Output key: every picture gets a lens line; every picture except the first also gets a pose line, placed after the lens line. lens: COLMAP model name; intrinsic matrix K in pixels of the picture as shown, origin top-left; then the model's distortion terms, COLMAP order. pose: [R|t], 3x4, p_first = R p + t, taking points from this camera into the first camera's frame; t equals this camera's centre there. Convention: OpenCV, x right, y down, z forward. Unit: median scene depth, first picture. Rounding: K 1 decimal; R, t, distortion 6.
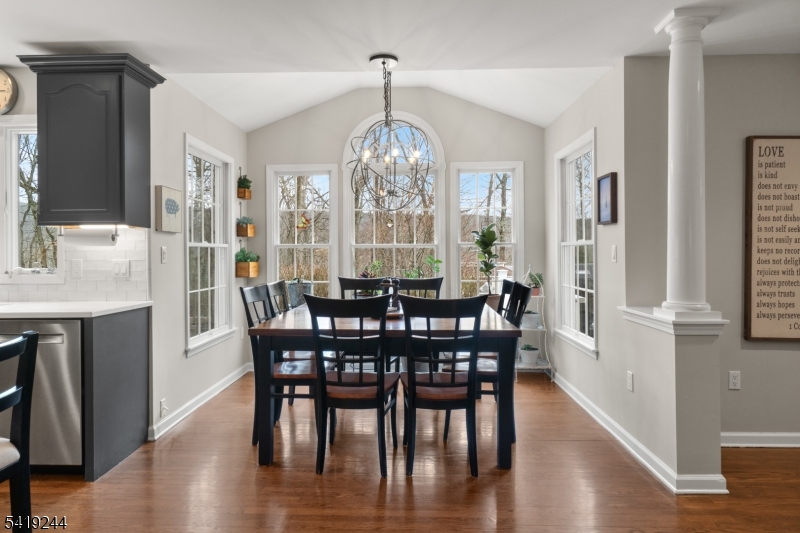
lens RADIAL K [[509.6, 0, 394.4], [0, 509.6, 261.3], [0, 0, 1]] dist [-0.005003, 0.001150]
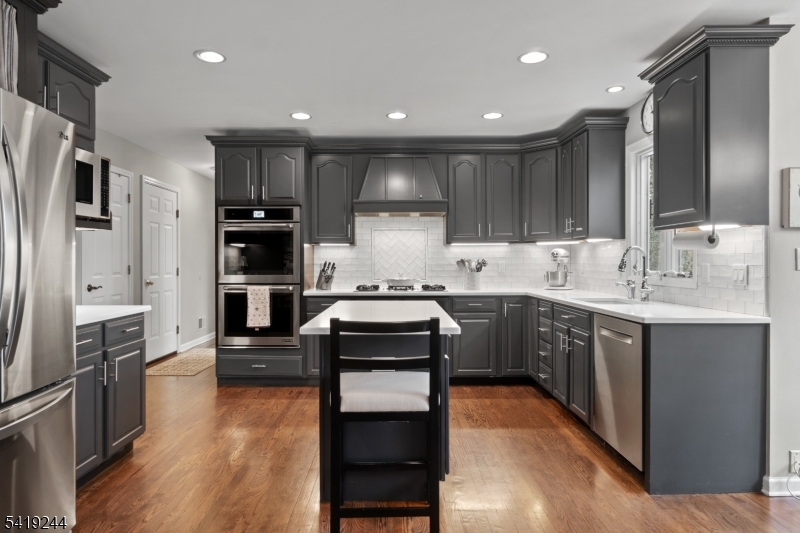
lens RADIAL K [[489.2, 0, 396.8], [0, 489.2, 262.6], [0, 0, 1]] dist [-0.003294, 0.002364]
pose [[0.046127, 0.007243, -0.998909, 0.249820], [-0.014099, 0.999879, 0.006599, -0.003787], [0.998836, 0.013779, 0.046224, 0.388888]]
